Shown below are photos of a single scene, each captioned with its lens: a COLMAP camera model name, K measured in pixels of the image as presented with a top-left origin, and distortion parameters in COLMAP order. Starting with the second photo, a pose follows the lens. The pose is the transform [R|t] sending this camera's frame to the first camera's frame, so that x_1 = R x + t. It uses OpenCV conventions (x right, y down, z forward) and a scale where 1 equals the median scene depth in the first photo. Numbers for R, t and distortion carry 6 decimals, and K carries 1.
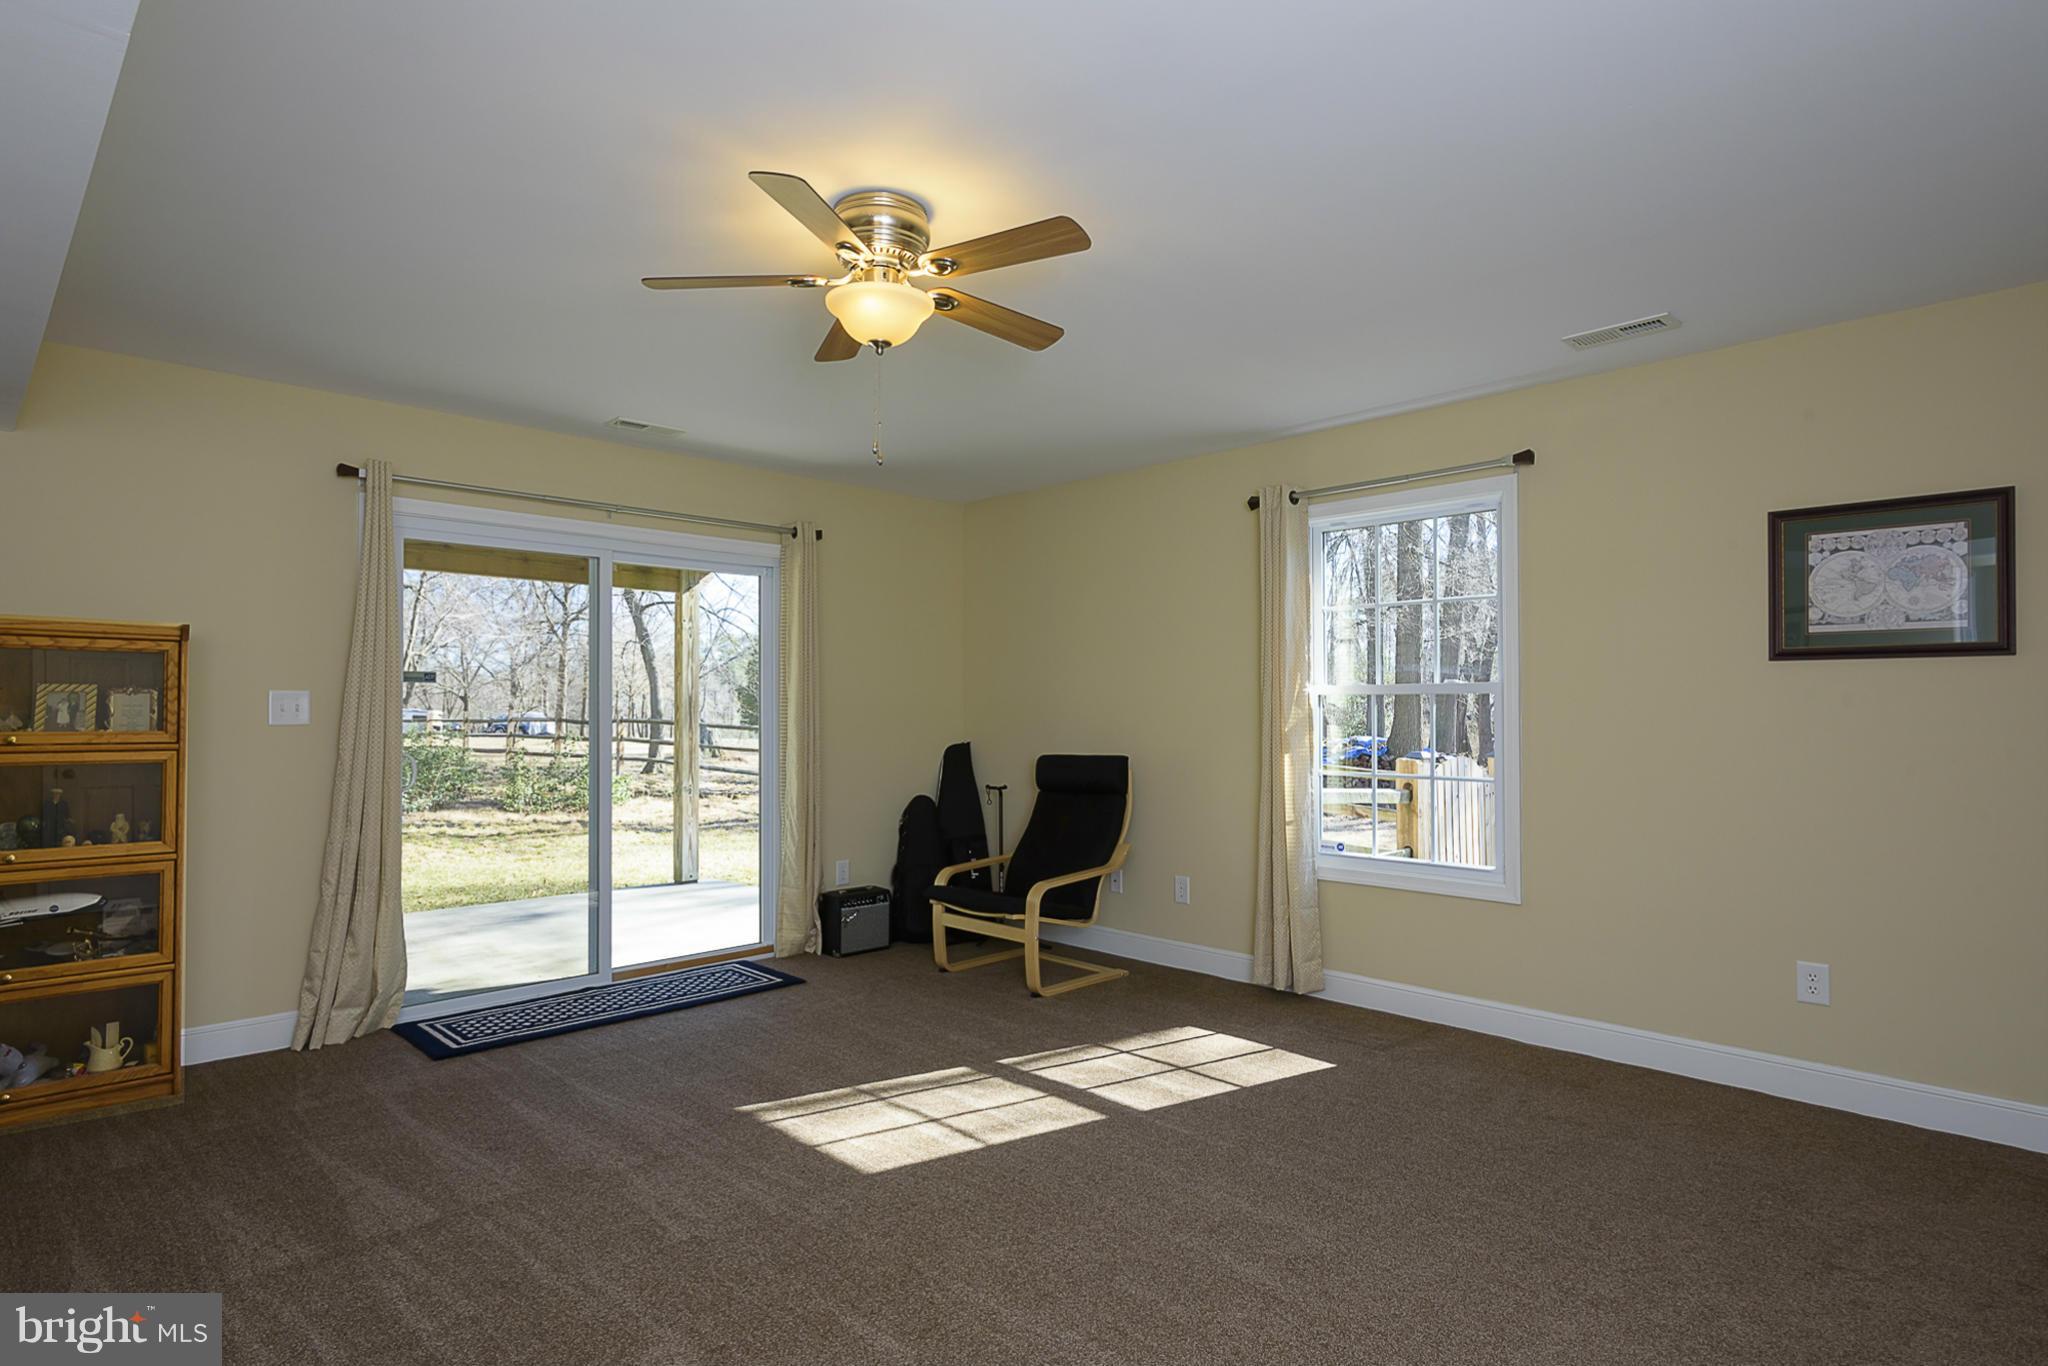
lens RADIAL K [[1114.4, 0, 1037.8], [0, 1114.4, 706.7], [0, 0, 1]] dist [0.050461, 0.000019]
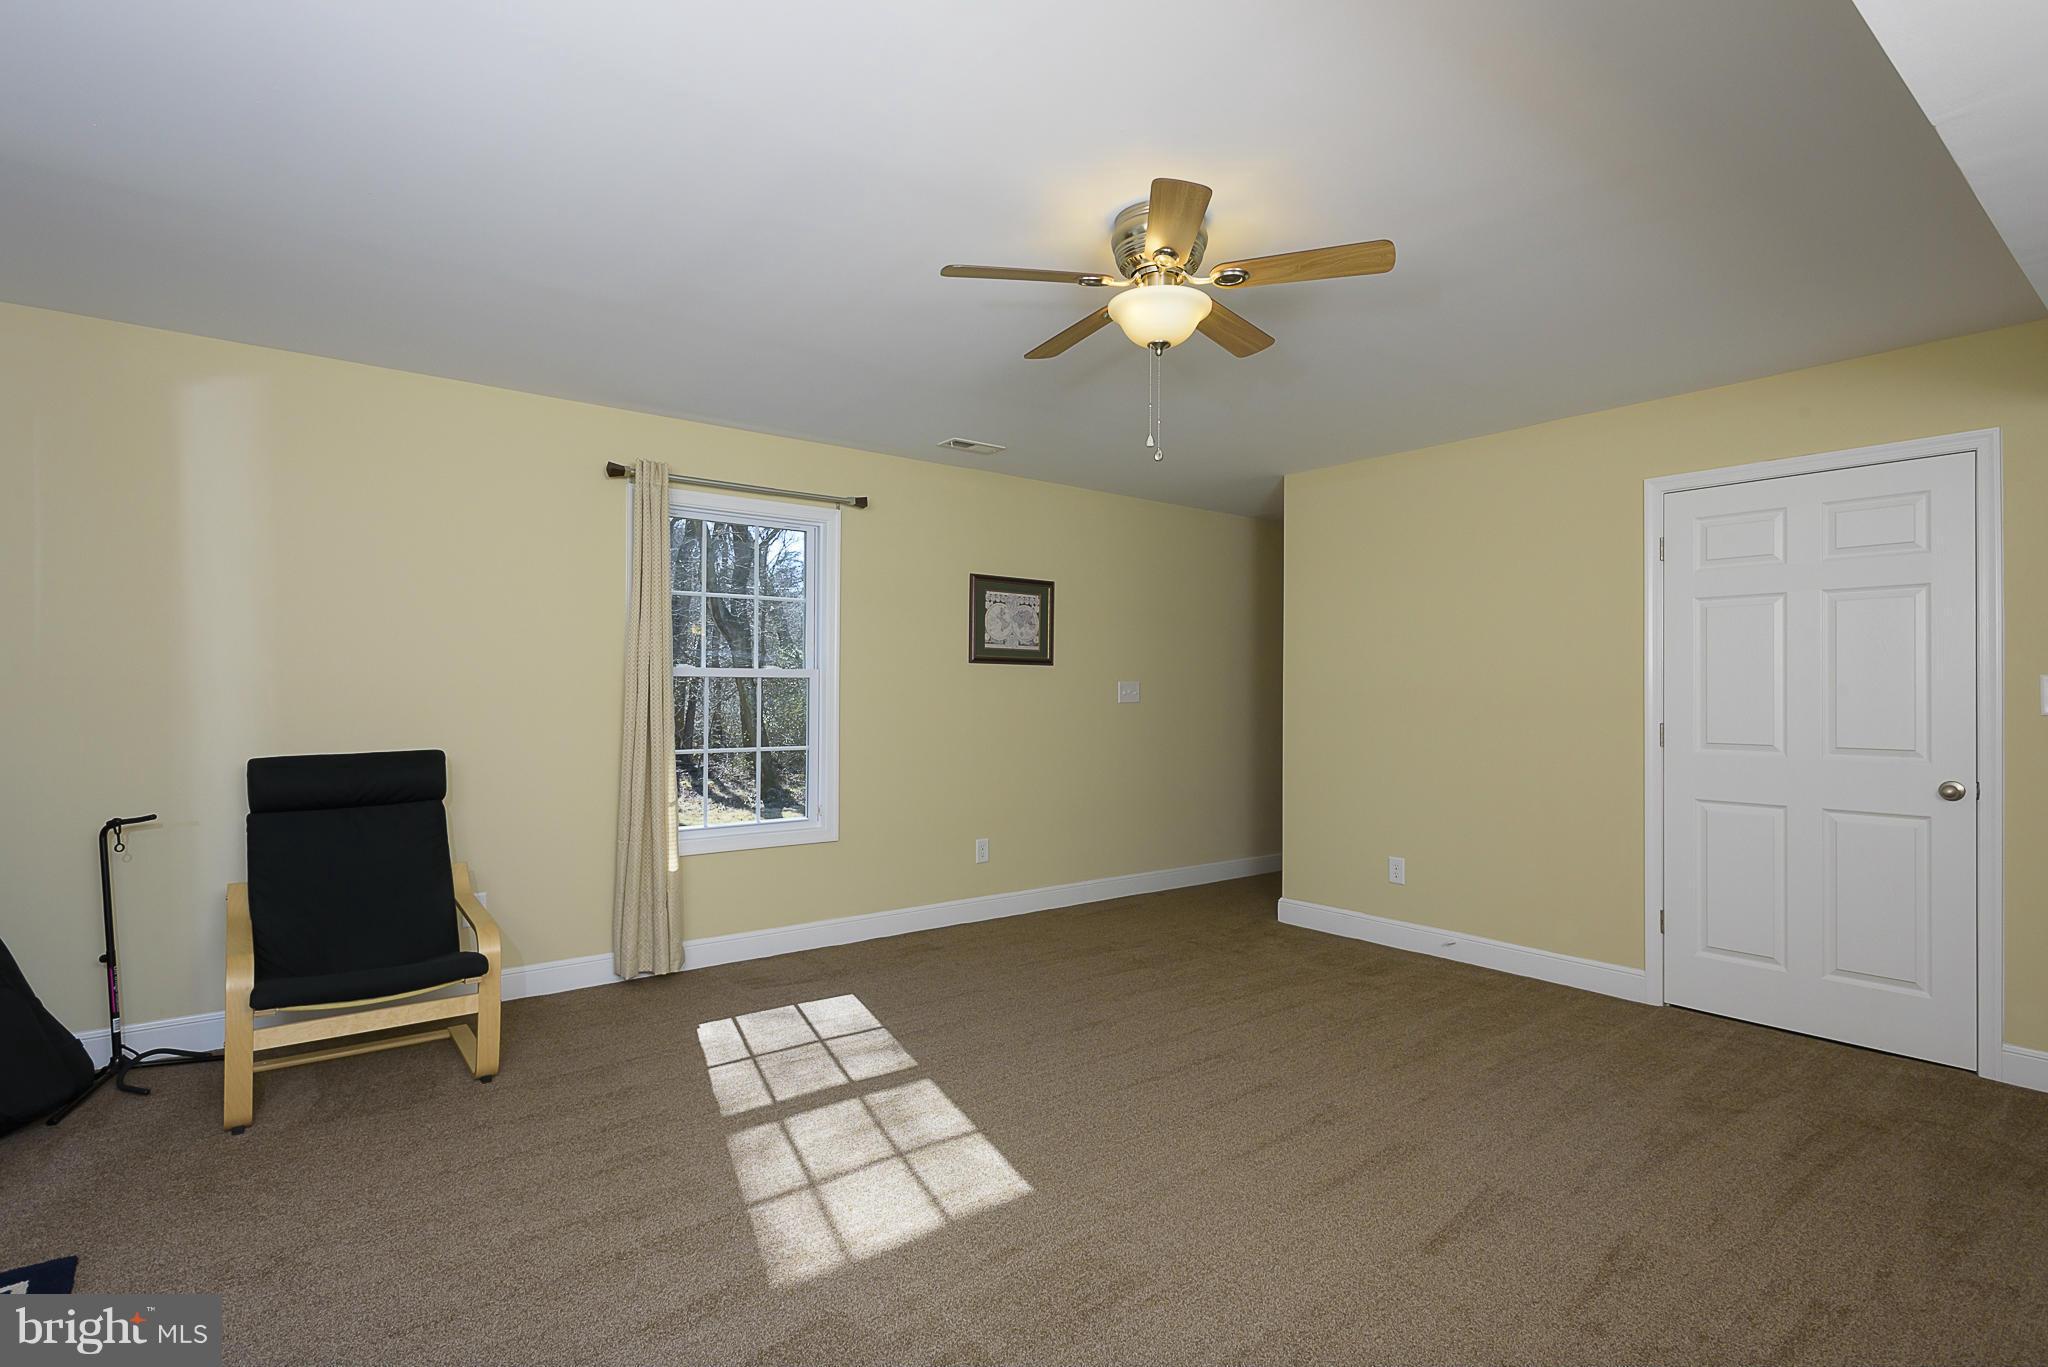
lens RADIAL K [[986.6, 0, 1024.0], [0, 986.6, 683.5], [0, 0, 1]] dist [0.025452, 0.000068]
pose [[0.144334, 0.009503, 0.989483, -0.804573], [-0.007777, 0.999934, -0.008469, 0.001775], [-0.989498, -0.006473, 0.144399, 0.742672]]
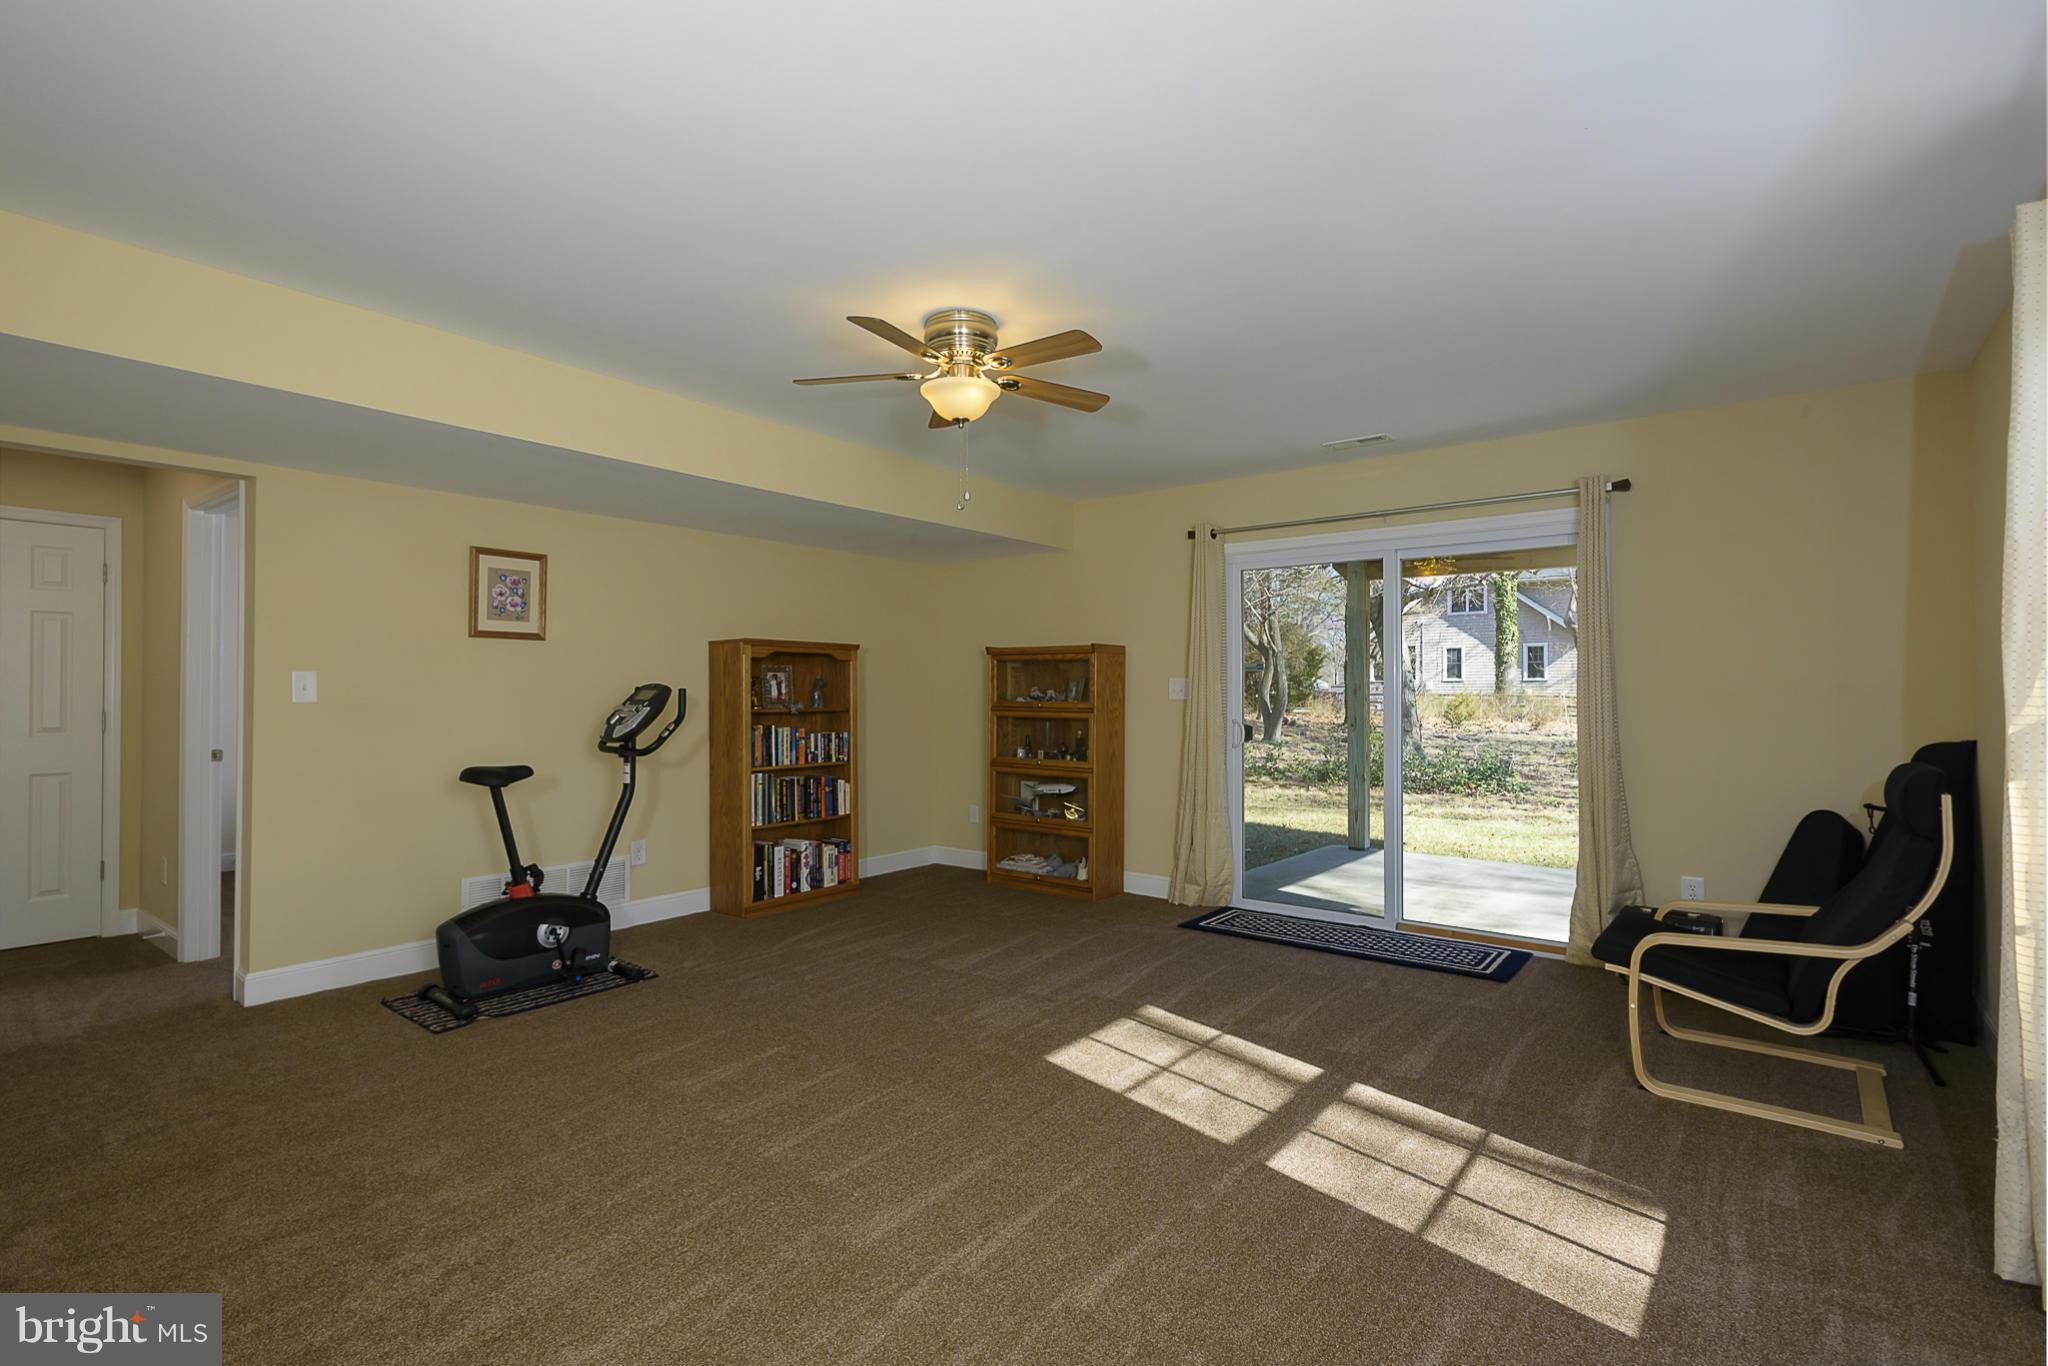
lens RADIAL K [[986.6, 0, 1024.0], [0, 986.6, 683.0], [0, 0, 1]] dist [0.025452, 0.000068]
pose [[0.102156, -0.007195, -0.994742, 0.796936], [0.006606, 0.999957, -0.006554, -0.000383], [0.994746, -0.005902, 0.102199, 0.717901]]
